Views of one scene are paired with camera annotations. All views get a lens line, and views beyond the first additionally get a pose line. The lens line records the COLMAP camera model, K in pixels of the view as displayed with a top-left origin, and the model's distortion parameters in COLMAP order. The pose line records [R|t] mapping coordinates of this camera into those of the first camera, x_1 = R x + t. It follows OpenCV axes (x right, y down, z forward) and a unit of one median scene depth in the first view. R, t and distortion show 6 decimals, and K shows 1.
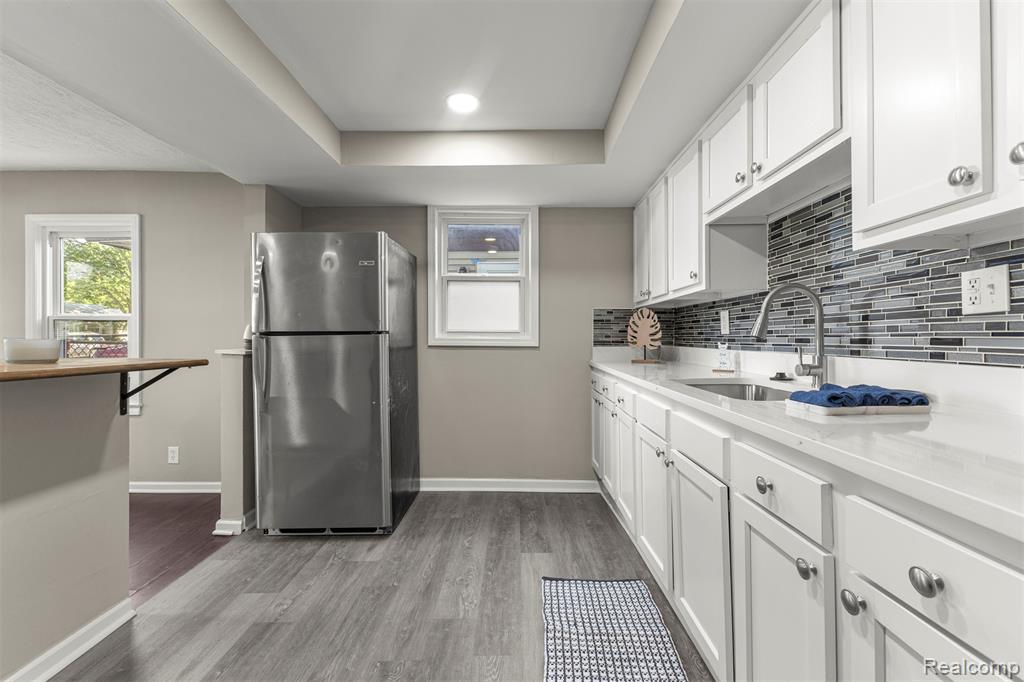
lens RADIAL K [[440.8, 0, 514.3], [0, 440.8, 339.0], [0, 0, 1]] dist [0.011086, -0.002851]
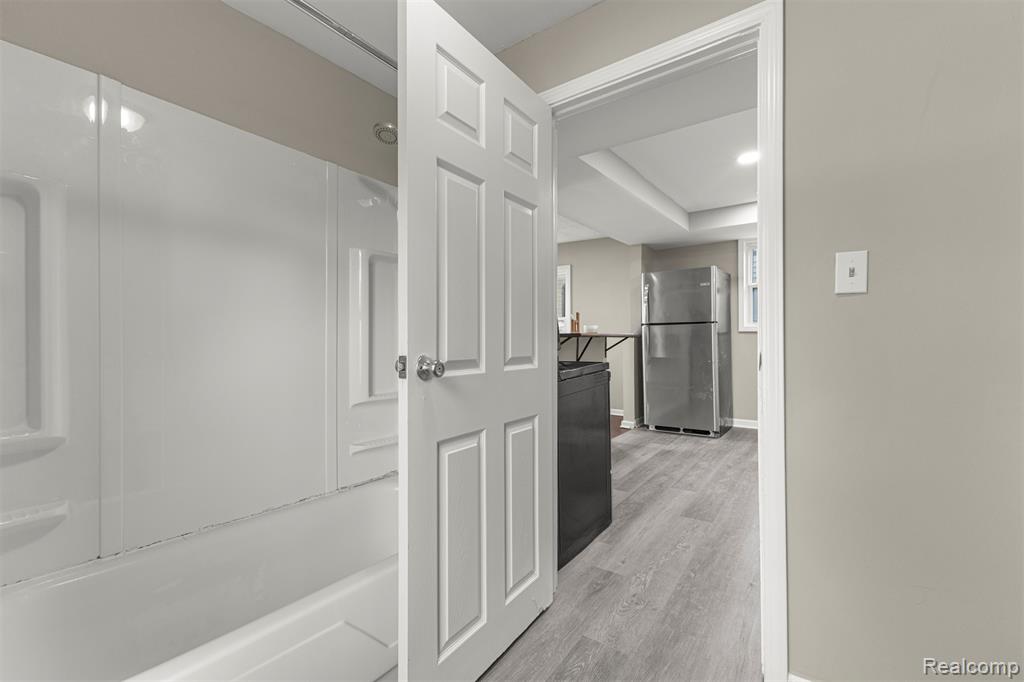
lens RADIAL K [[440.8, 0, 504.1], [0, 440.8, 341.8], [0, 0, 1]] dist [0.011086, -0.002851]
pose [[0.801365, -0.004996, -0.598155, 0.090320], [0.003979, 0.999988, -0.003022, 0.068926], [0.598163, 0.000042, 0.801375, -0.939006]]
